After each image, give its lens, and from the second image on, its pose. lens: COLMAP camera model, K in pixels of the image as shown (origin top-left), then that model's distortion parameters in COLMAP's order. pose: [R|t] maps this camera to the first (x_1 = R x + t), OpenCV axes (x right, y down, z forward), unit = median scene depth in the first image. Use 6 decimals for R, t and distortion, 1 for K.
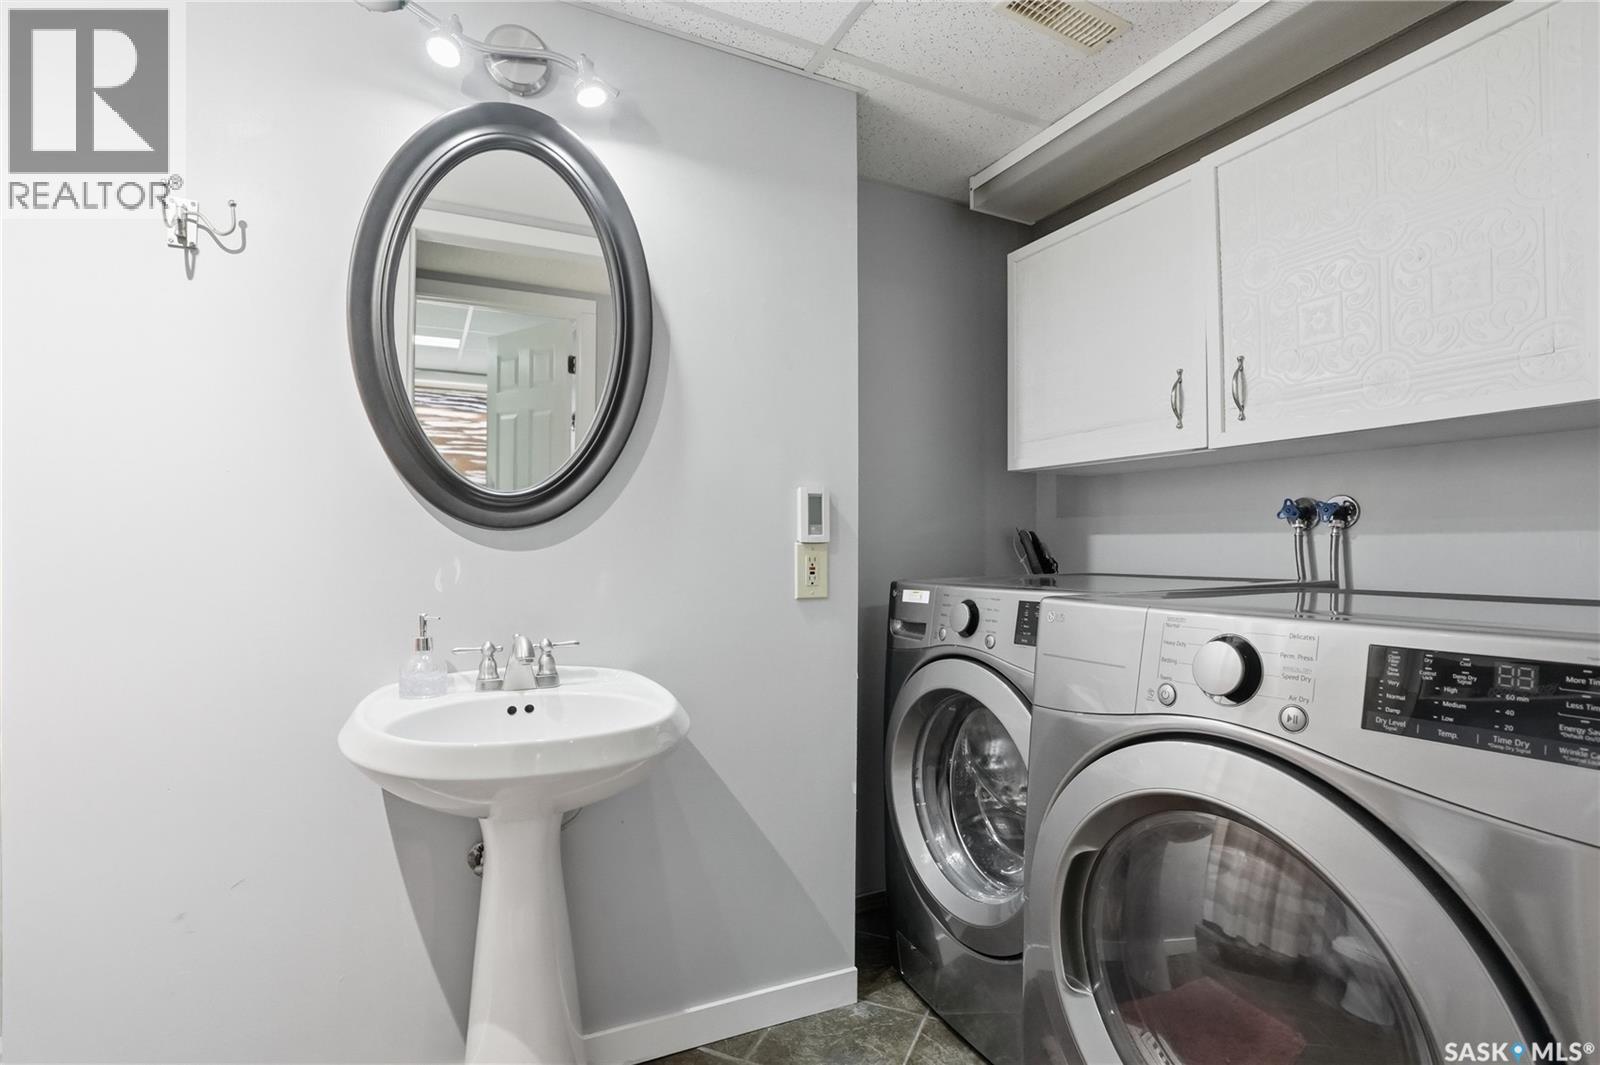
lens RADIAL K [[783.8, 0, 797.0], [0, 783.8, 550.8], [0, 0, 1]] dist [-0.034239, 0.001793]
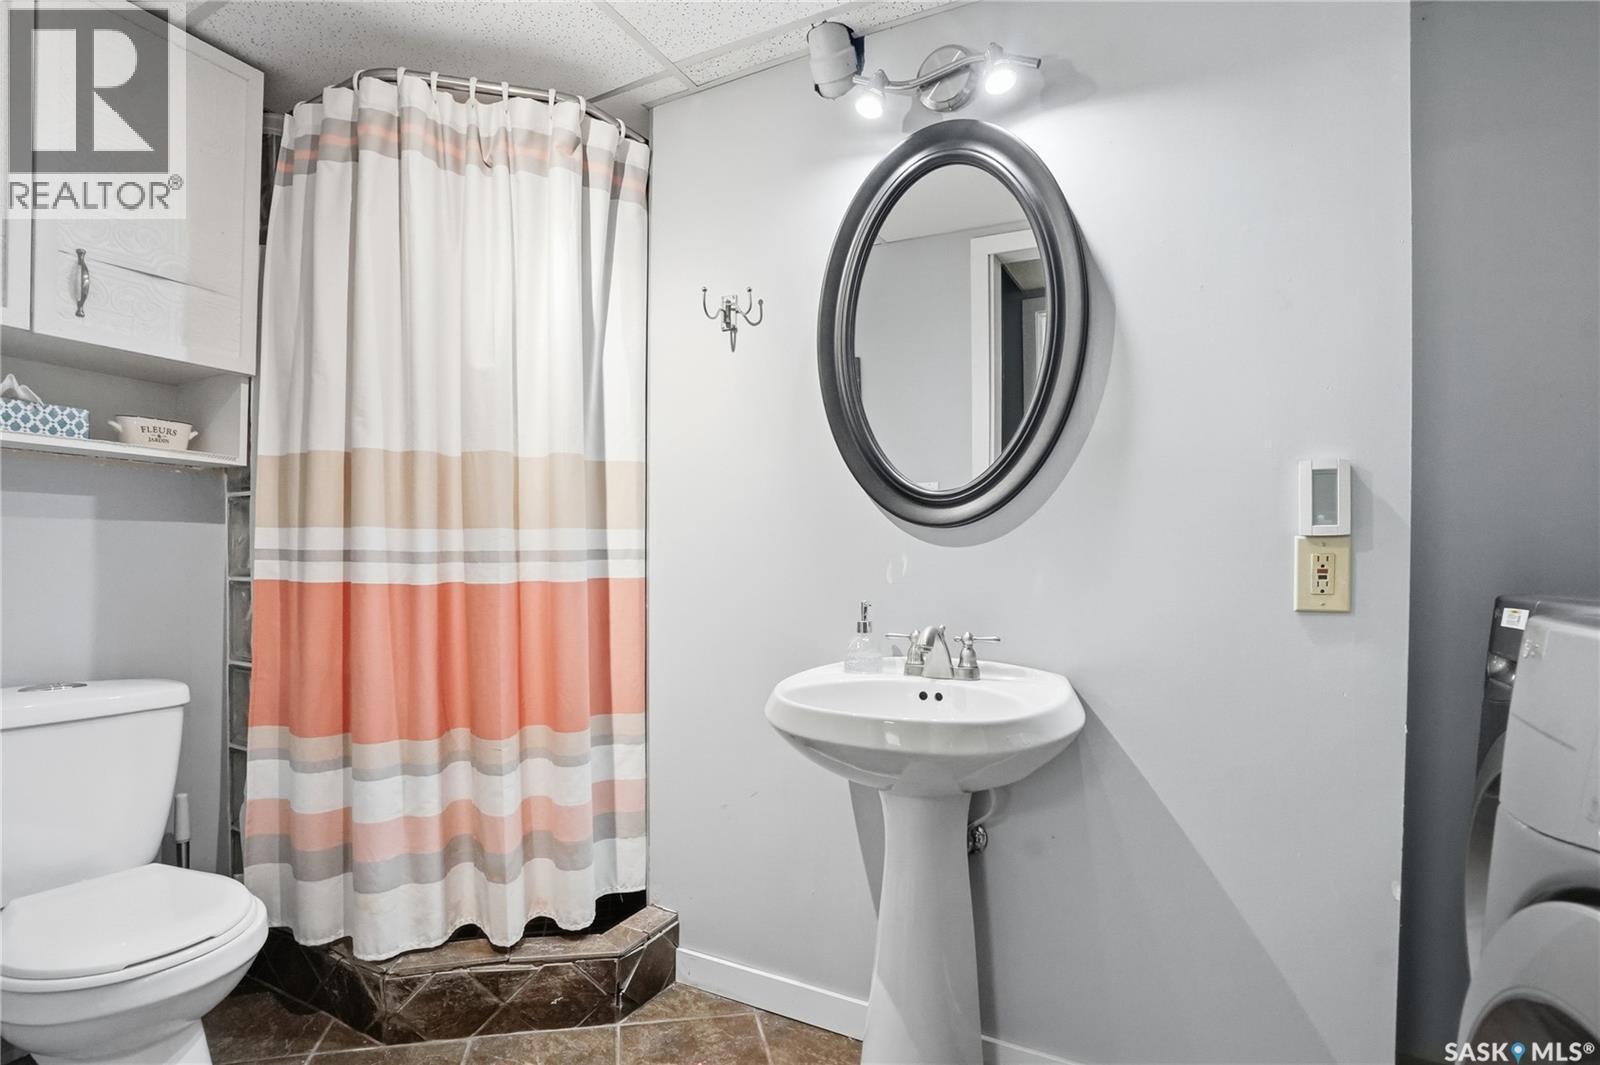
lens RADIAL K [[783.8, 0, 797.0], [0, 783.8, 550.8], [0, 0, 1]] dist [-0.034239, 0.001793]
pose [[0.595834, 0.002393, -0.803104, 0.366887], [-0.004306, 0.999991, -0.000214, 0.007366], [0.803096, 0.003586, 0.595839, 0.212778]]
